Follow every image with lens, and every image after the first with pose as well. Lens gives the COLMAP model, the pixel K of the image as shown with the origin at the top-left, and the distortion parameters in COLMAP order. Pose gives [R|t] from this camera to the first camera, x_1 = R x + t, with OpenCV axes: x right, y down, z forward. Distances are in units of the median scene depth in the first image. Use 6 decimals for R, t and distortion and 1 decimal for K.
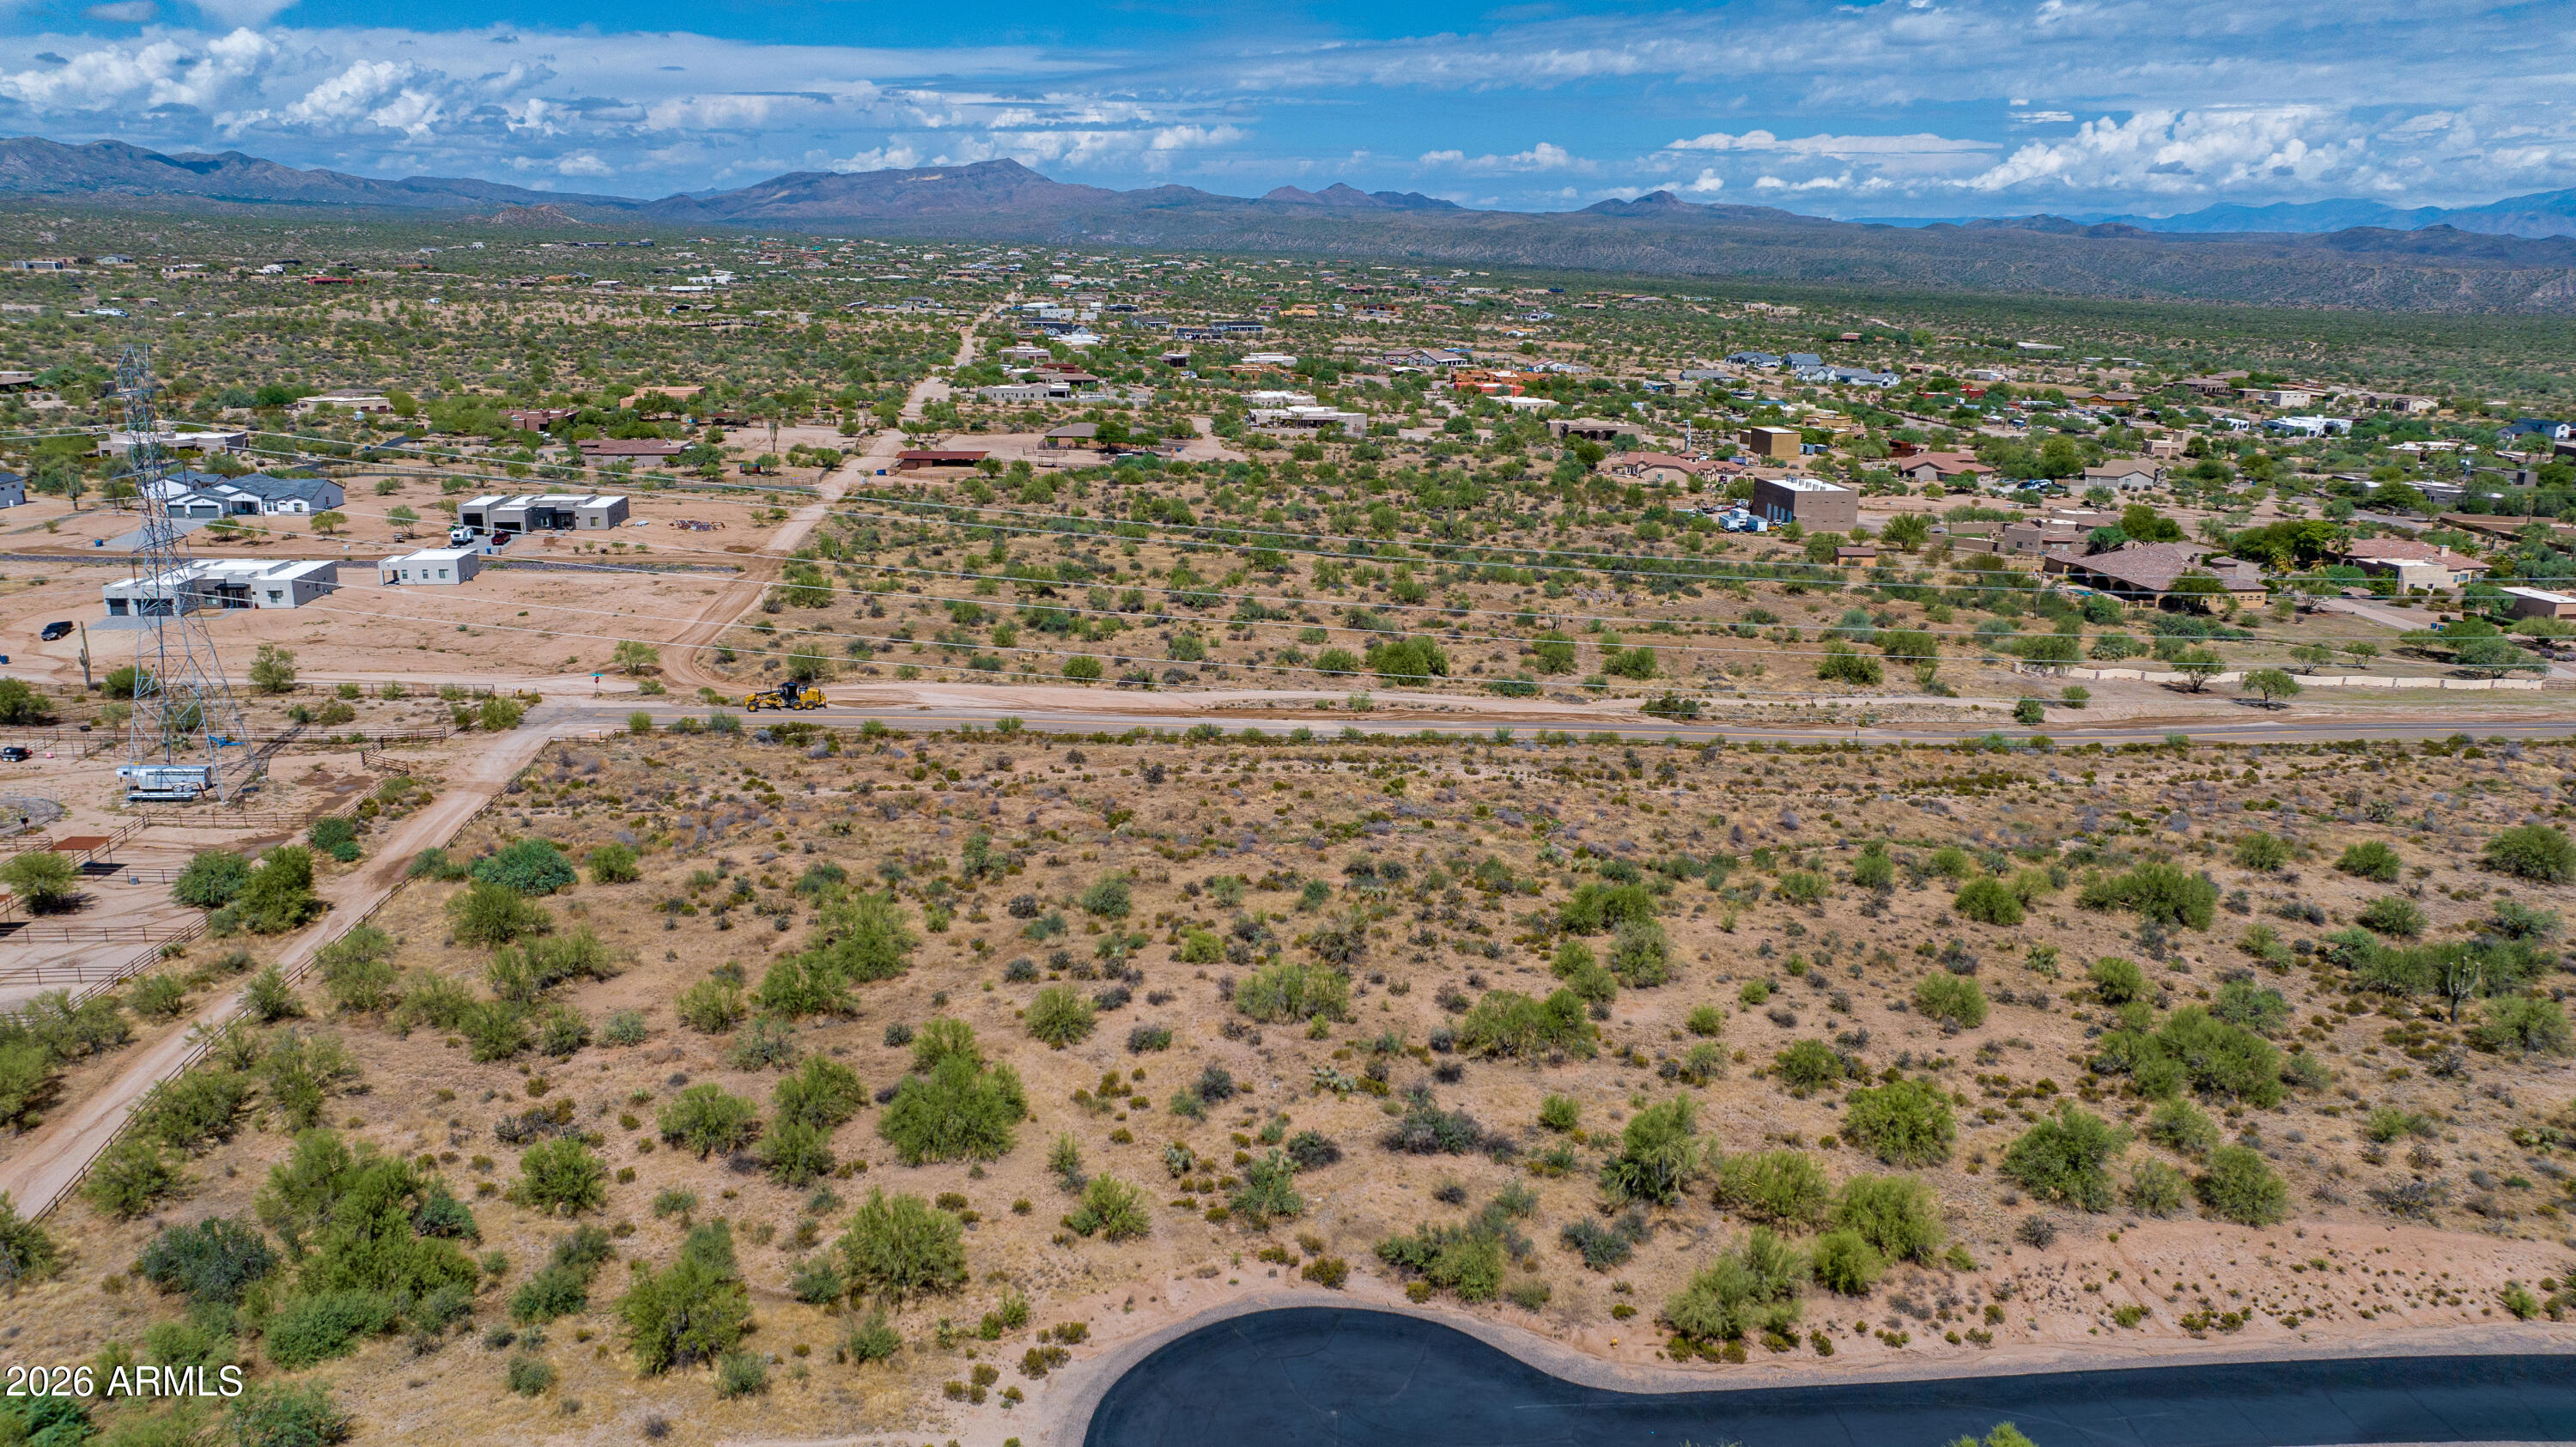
lens RADIAL K [[1813.7, 0, 1304.7], [0, 1813.7, 716.9], [0, 0, 1]] dist [-0.028874, 0.025376]
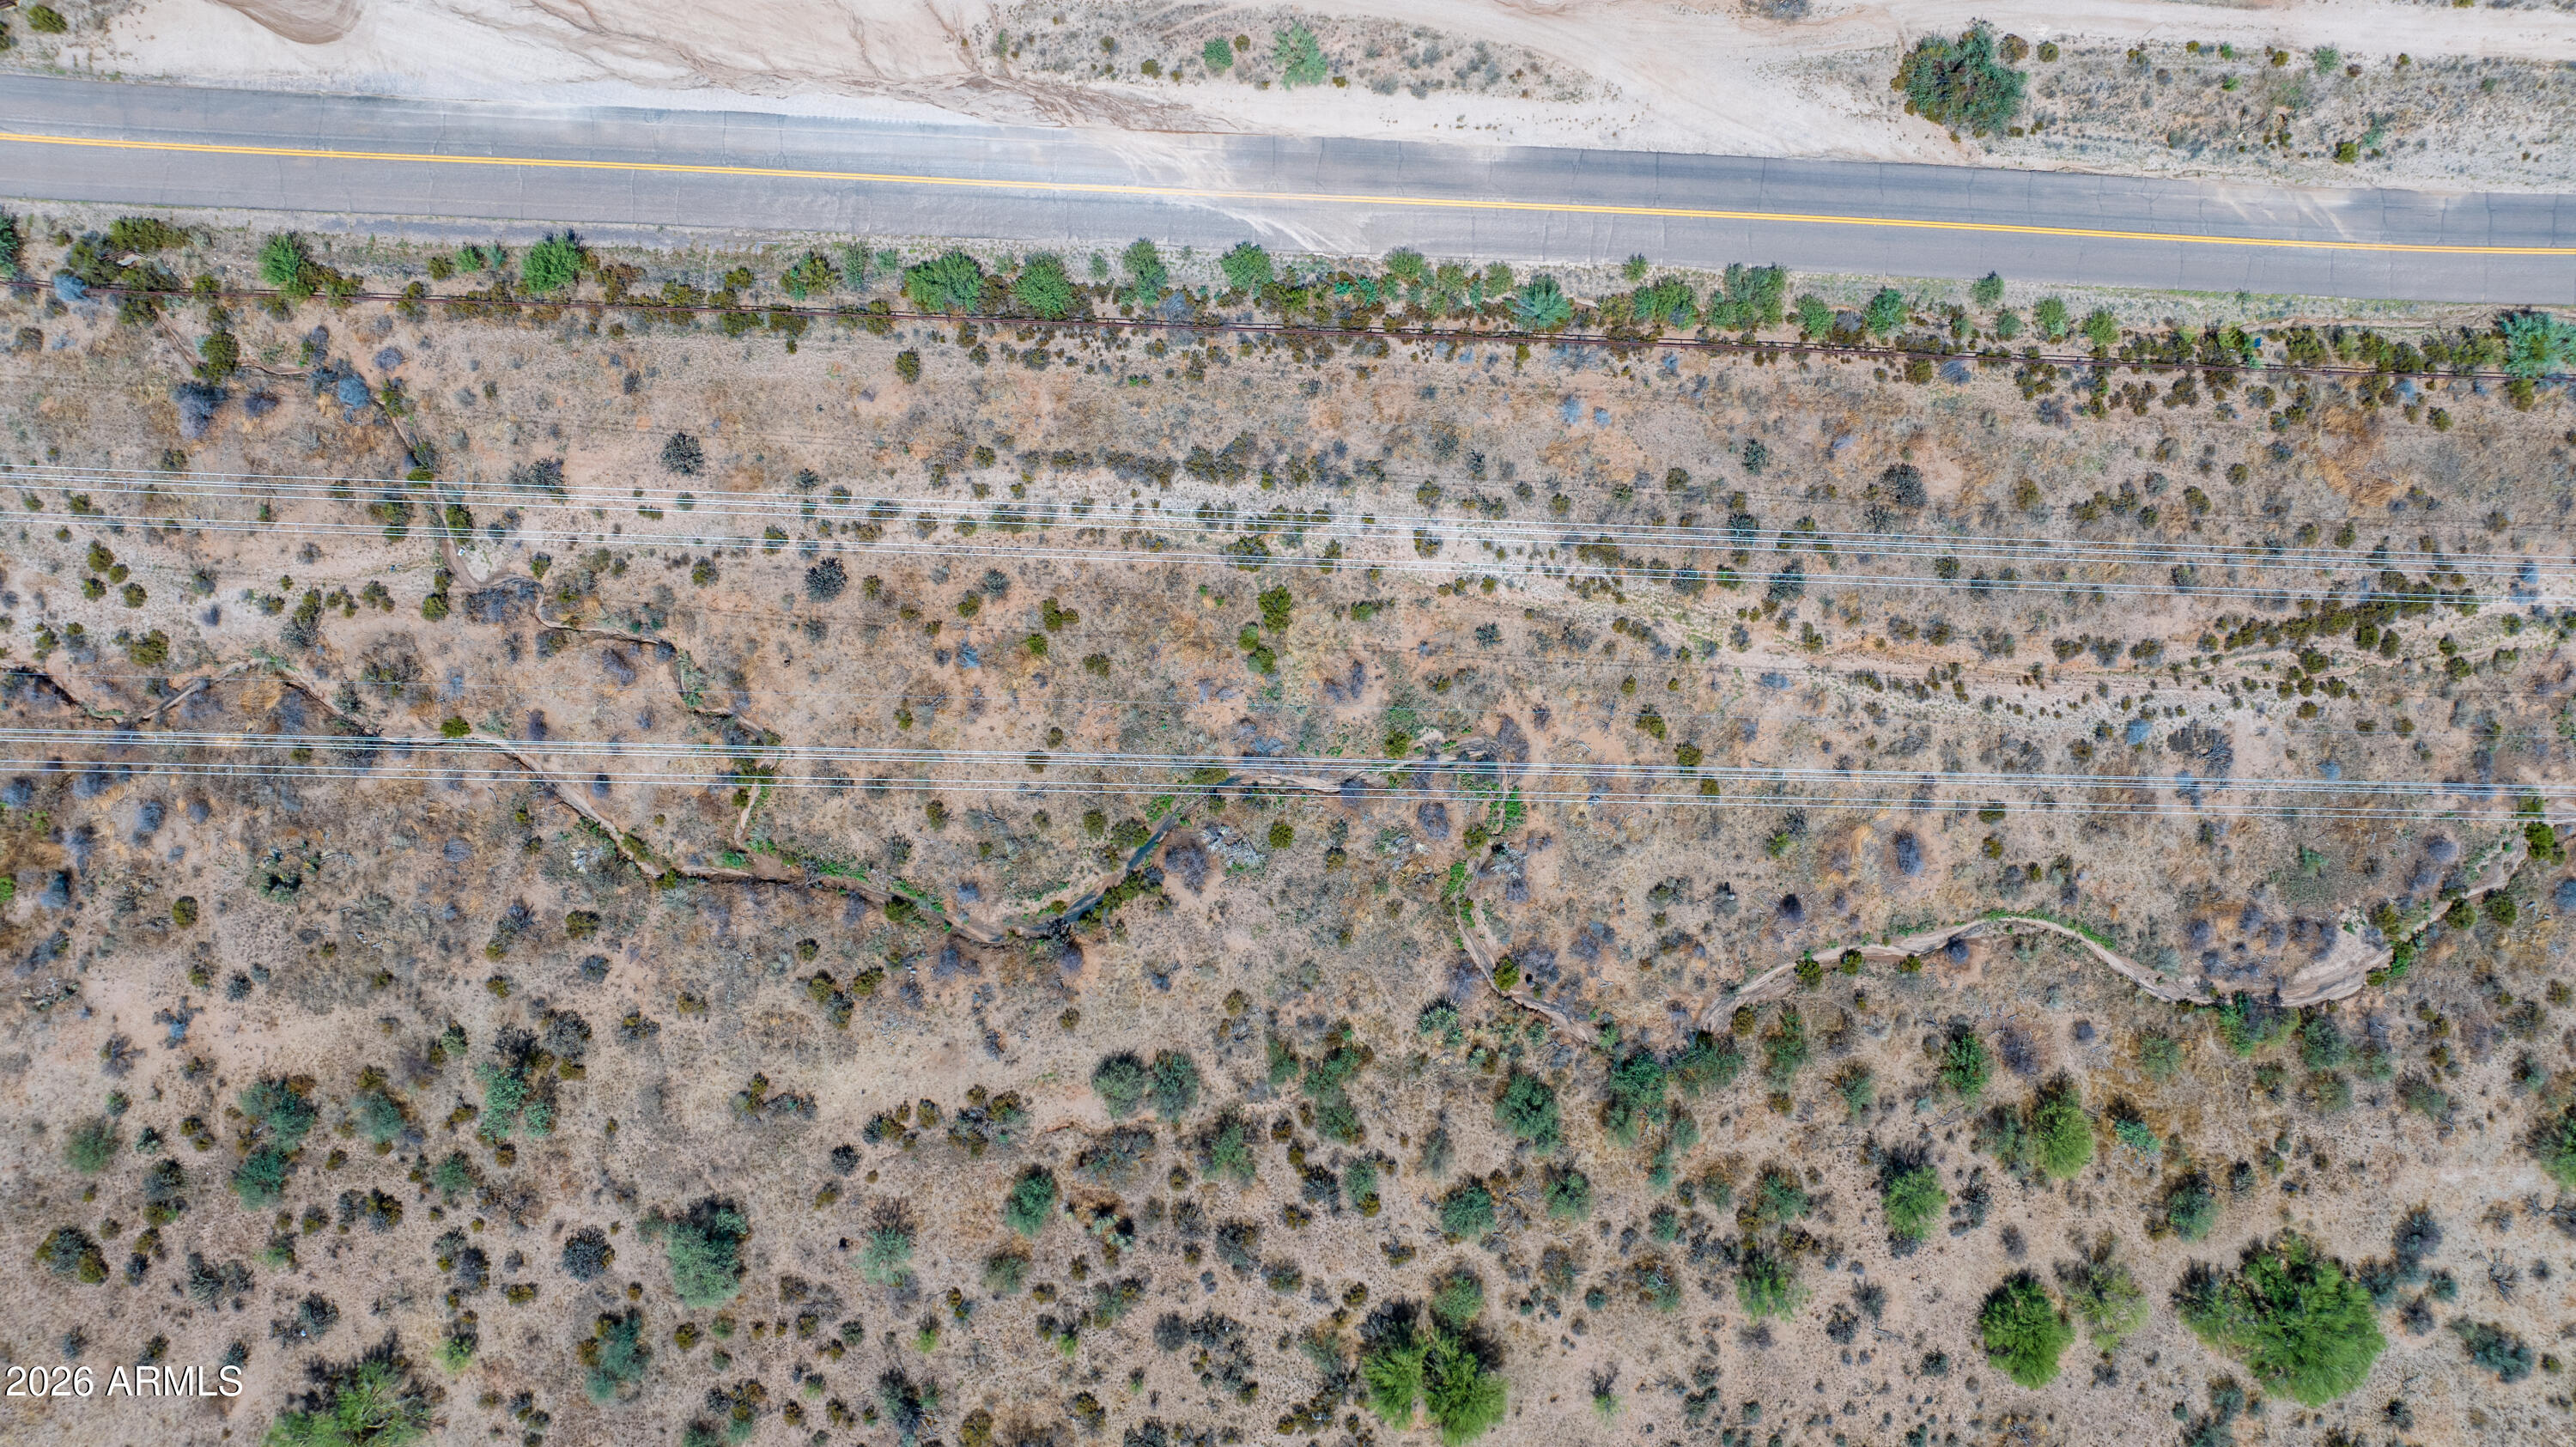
lens RADIAL K [[1813.7, 0, 1253.9], [0, 1813.7, 767.8], [0, 0, 1]] dist [-0.028874, 0.025376]
pose [[0.989789, 0.141871, 0.013822, 0.067757], [-0.051863, 0.268106, 0.961993, -0.712154], [0.132773, -0.952886, 0.272726, 1.200068]]
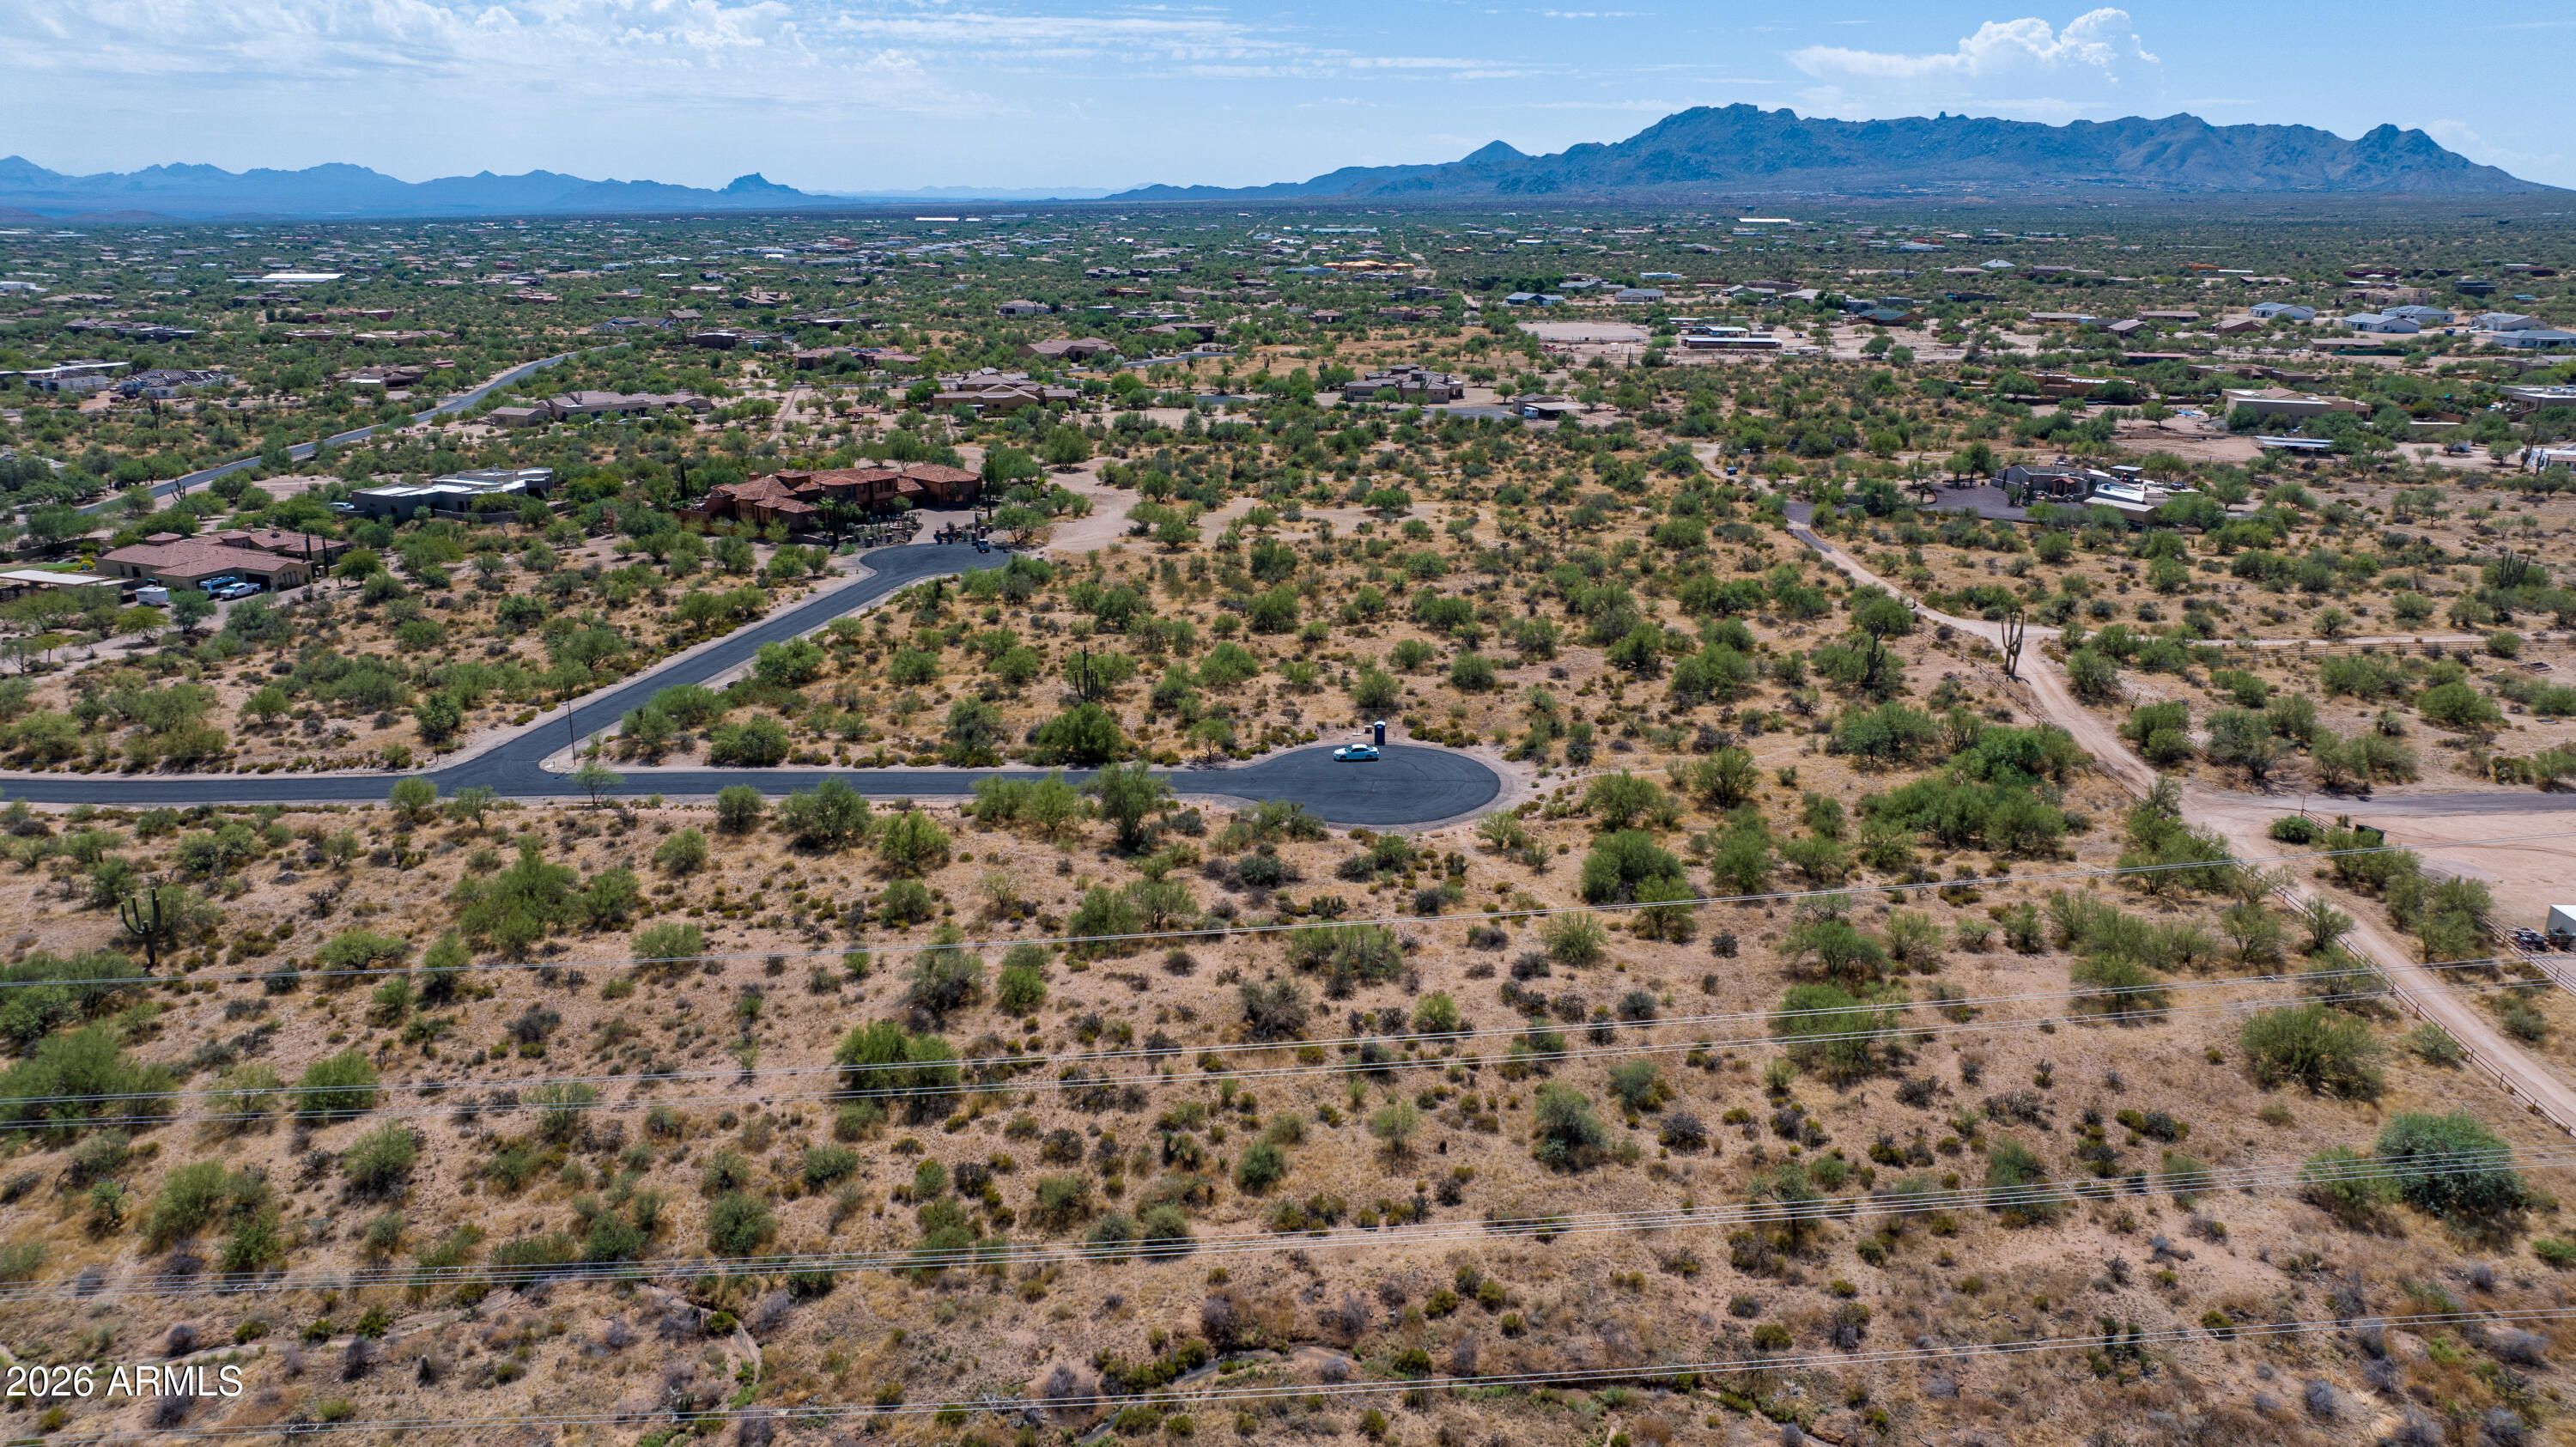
lens RADIAL K [[1813.7, 0, 1297.2], [0, 1813.7, 696.8], [0, 0, 1]] dist [-0.028874, 0.025376]
pose [[-0.990450, -0.059997, 0.124135, -0.096054], [0.011509, 0.861237, 0.508074, -0.476823], [-0.137393, 0.504650, -0.852321, 1.807824]]
